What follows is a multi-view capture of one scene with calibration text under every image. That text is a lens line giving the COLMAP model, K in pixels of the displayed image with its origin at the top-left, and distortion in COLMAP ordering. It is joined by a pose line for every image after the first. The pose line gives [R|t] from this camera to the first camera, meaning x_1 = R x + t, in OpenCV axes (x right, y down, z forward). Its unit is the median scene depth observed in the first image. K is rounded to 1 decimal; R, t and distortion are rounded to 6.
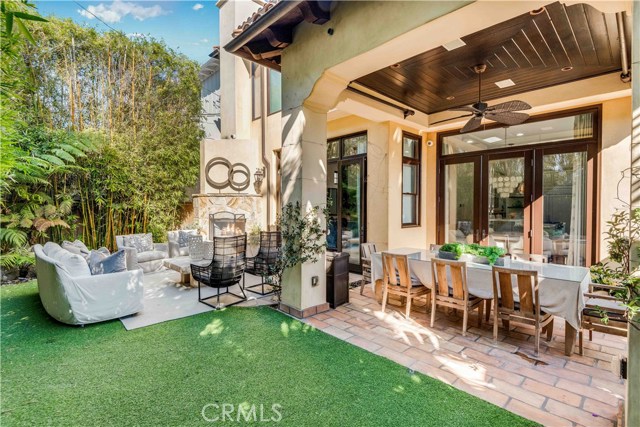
lens RADIAL K [[306.2, 0, 319.7], [0, 306.2, 213.7], [0, 0, 1]] dist [0.000050, -0.000156]
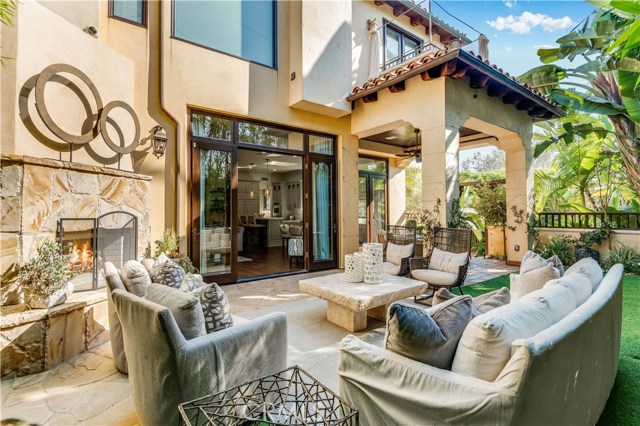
lens RADIAL K [[306.2, 0, 319.9], [0, 306.2, 209.1], [0, 0, 1]] dist [0.000050, -0.000156]
pose [[0.123449, 0.008367, 0.992316, -0.682596], [0.023441, 0.999661, -0.011345, 0.001151], [-0.992074, 0.024661, 0.123210, 0.677201]]
